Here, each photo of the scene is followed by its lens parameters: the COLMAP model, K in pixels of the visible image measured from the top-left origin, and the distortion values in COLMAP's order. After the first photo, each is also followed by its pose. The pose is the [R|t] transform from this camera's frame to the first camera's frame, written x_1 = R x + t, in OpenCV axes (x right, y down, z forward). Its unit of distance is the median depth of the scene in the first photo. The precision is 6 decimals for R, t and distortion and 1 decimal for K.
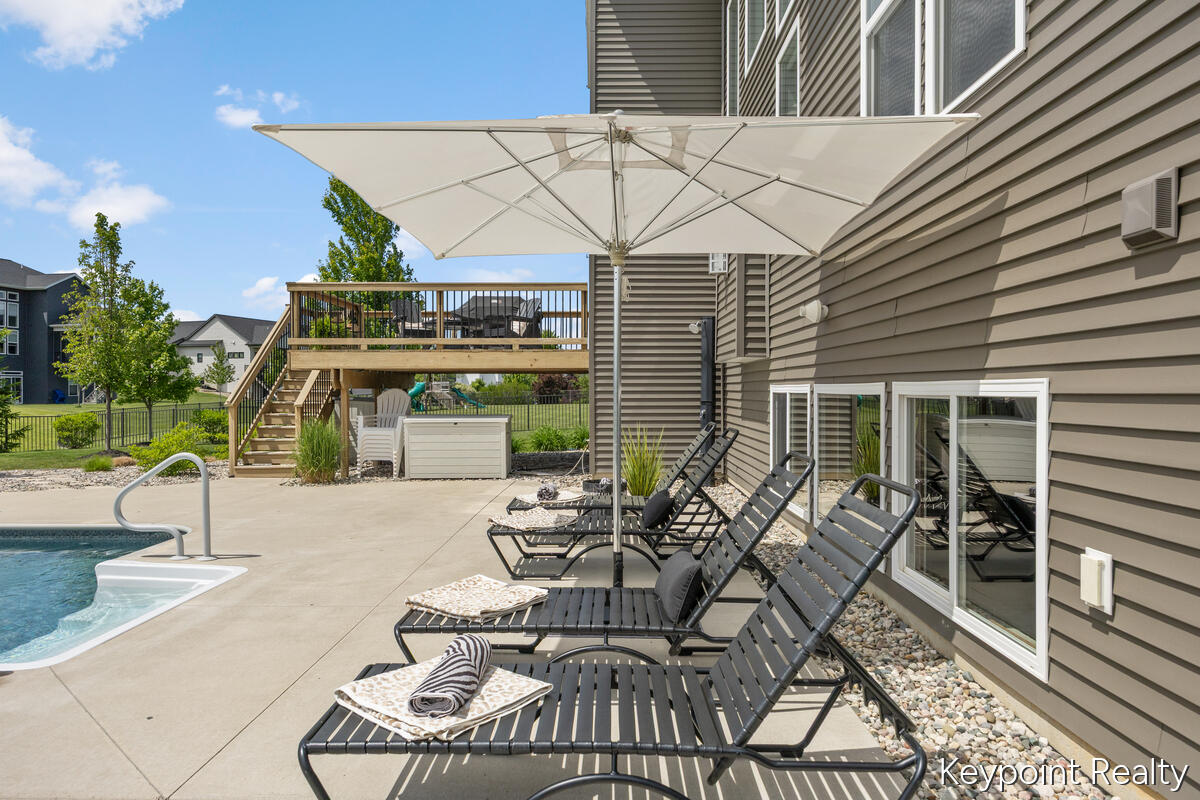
lens RADIAL K [[792.4, 0, 600.0], [0, 792.4, 400.0], [0, 0, 1]] dist [-0.007972, 0.000276]
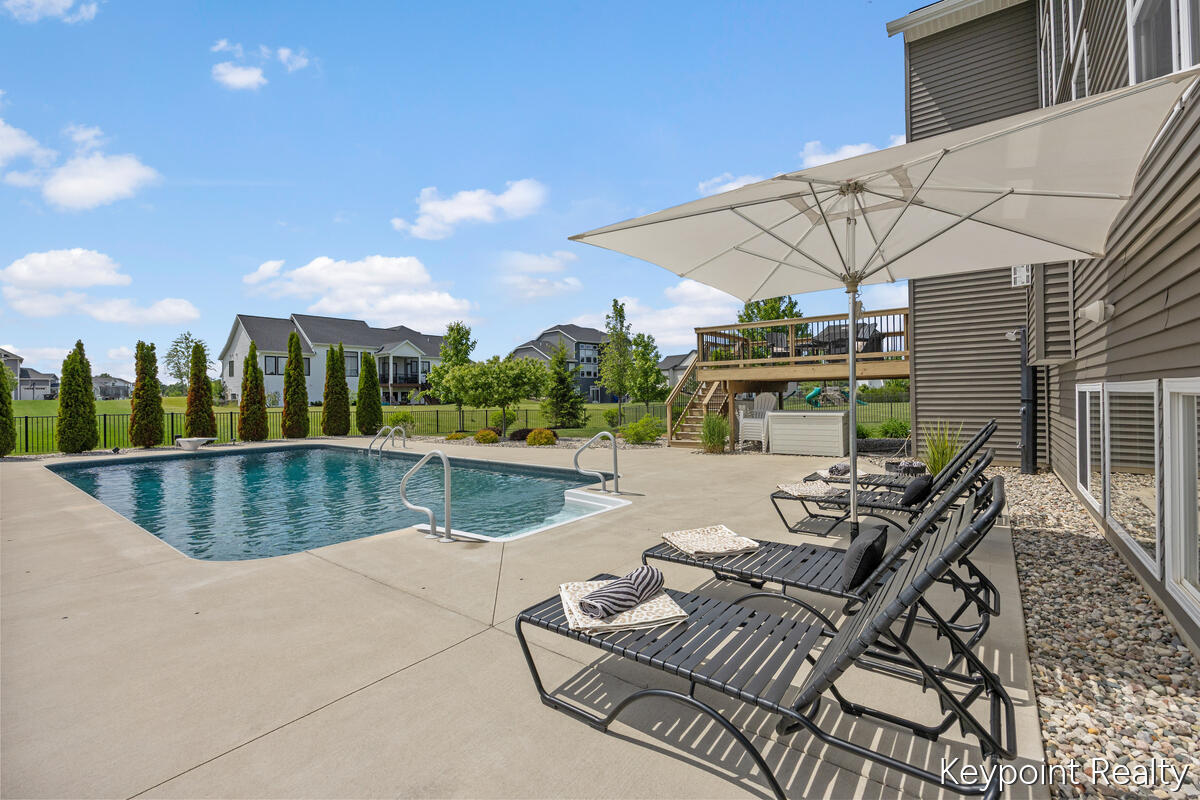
lens RADIAL K [[510.0, 0, 600.0], [0, 510.0, 400.0], [0, 0, 1]] dist [-0.015912, 0.000762]
pose [[0.801755, -0.006662, -0.597616, 0.104812], [0.006856, 0.999975, -0.001950, -0.000685], [0.597614, -0.002534, 0.801780, 0.070735]]
